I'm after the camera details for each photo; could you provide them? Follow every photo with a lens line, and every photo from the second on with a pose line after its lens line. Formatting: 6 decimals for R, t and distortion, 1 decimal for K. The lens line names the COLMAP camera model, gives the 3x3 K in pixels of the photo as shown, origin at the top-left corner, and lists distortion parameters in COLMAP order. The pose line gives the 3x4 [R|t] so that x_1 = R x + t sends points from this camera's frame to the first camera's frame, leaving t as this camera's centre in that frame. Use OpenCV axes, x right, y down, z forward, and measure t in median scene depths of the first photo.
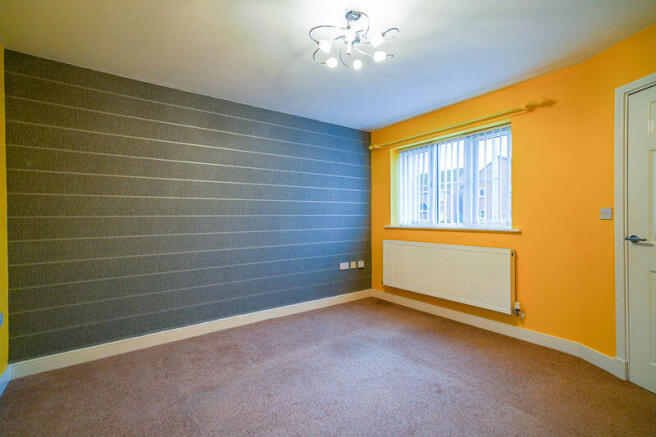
lens RADIAL K [[301.7, 0, 330.6], [0, 301.7, 218.1], [0, 0, 1]] dist [0.000625, 0.005603]
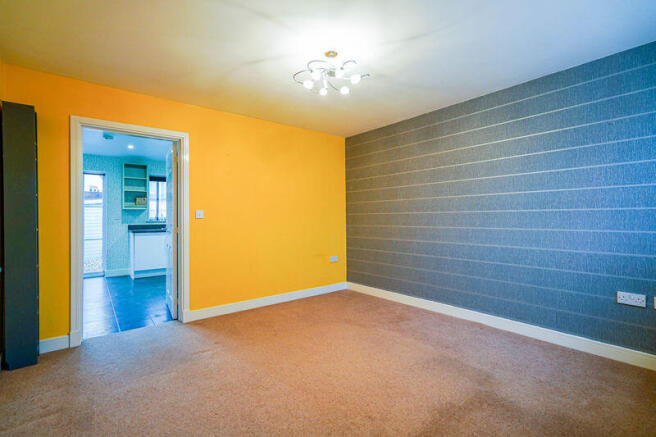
lens RADIAL K [[301.7, 0, 326.4], [0, 301.7, 214.1], [0, 0, 1]] dist [0.000625, 0.005603]
pose [[0.038200, 0.003251, -0.999265, 0.745391], [0.010857, 0.999934, 0.003668, -0.009236], [0.999211, -0.010989, 0.038163, 0.524417]]
